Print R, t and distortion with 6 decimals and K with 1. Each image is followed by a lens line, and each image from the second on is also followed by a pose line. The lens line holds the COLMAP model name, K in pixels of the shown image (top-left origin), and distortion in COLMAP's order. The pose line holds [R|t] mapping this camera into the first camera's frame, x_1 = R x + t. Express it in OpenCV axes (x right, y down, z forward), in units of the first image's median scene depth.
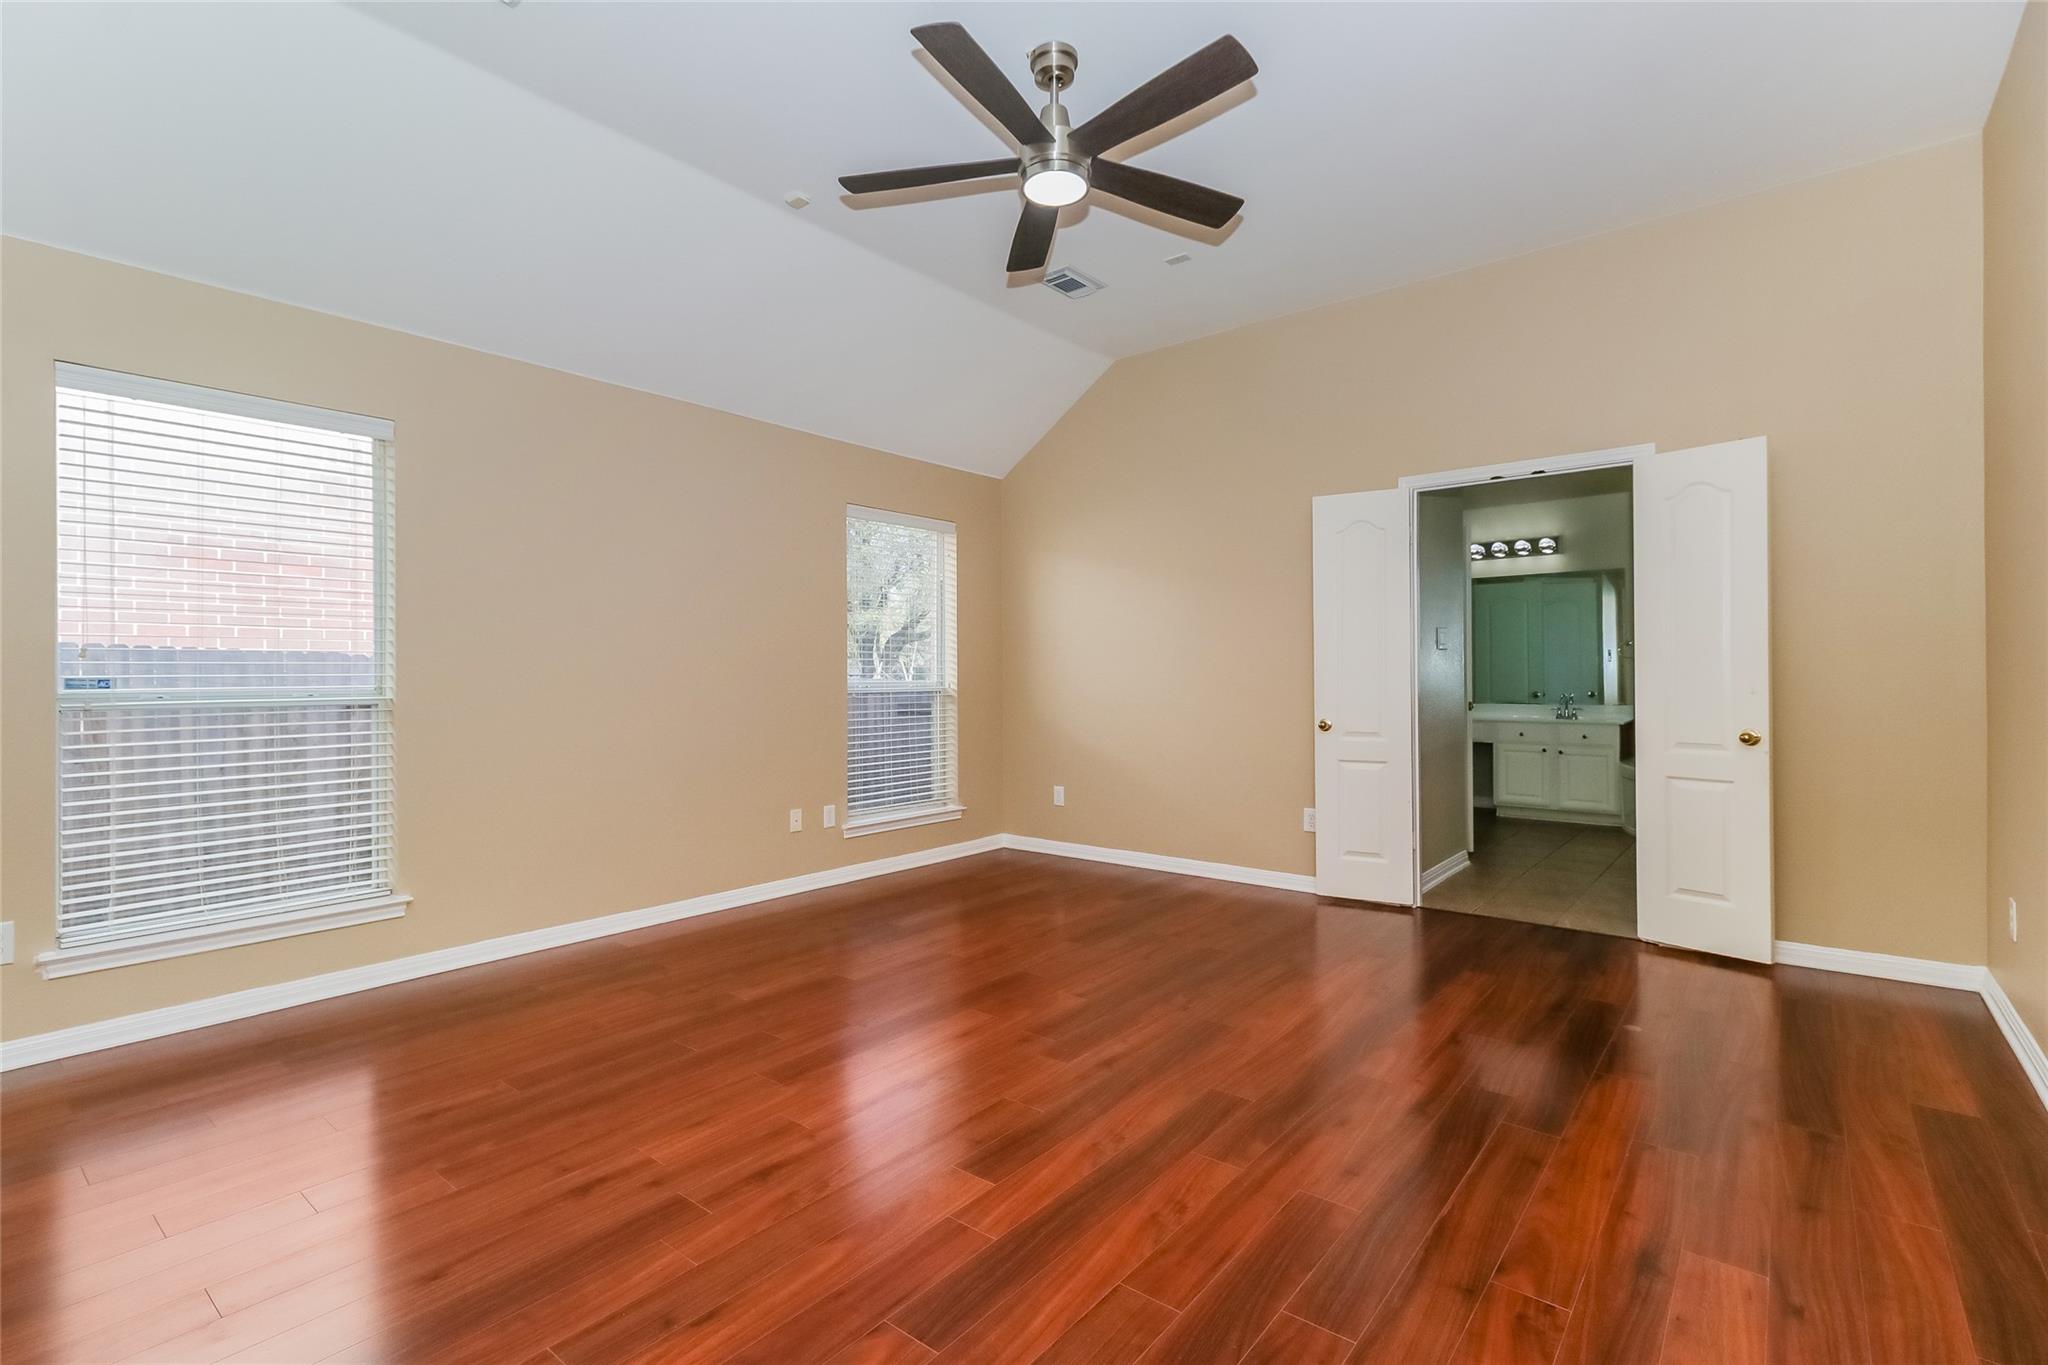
lens RADIAL K [[946.0, 0, 1019.8], [0, 946.0, 674.7], [0, 0, 1]] dist [0.004543, -0.000632]
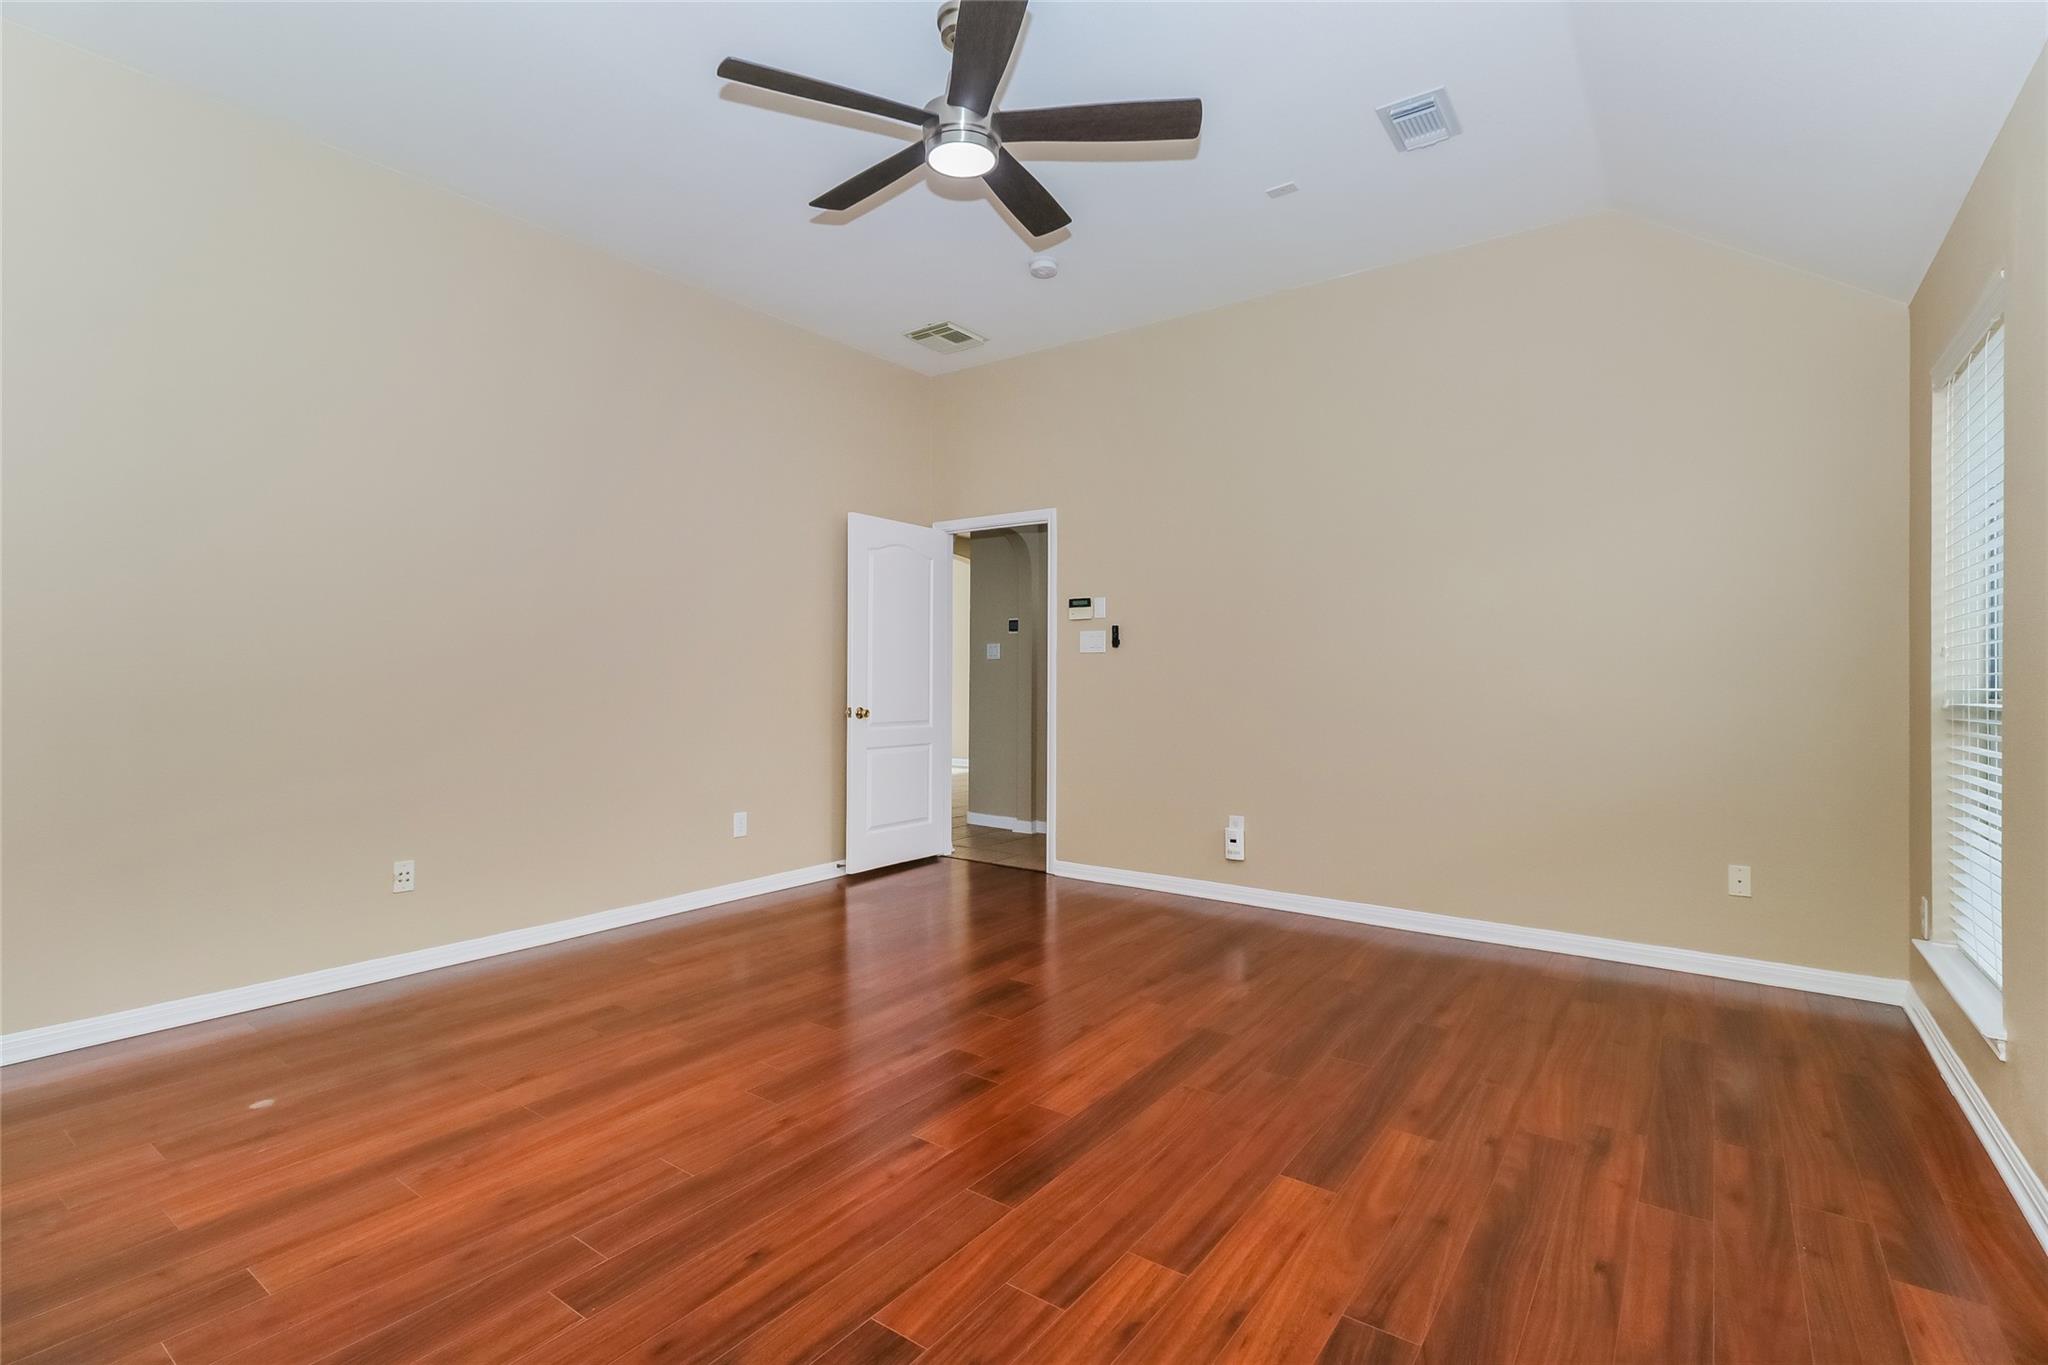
lens RADIAL K [[946.0, 0, 1023.2], [0, 946.0, 683.1], [0, 0, 1]] dist [0.004543, -0.000632]
pose [[-0.998503, 0.003164, -0.054603, 0.028619], [0.002999, 0.999991, 0.003103, 0.003796], [0.054612, 0.002934, -0.998503, 1.887794]]
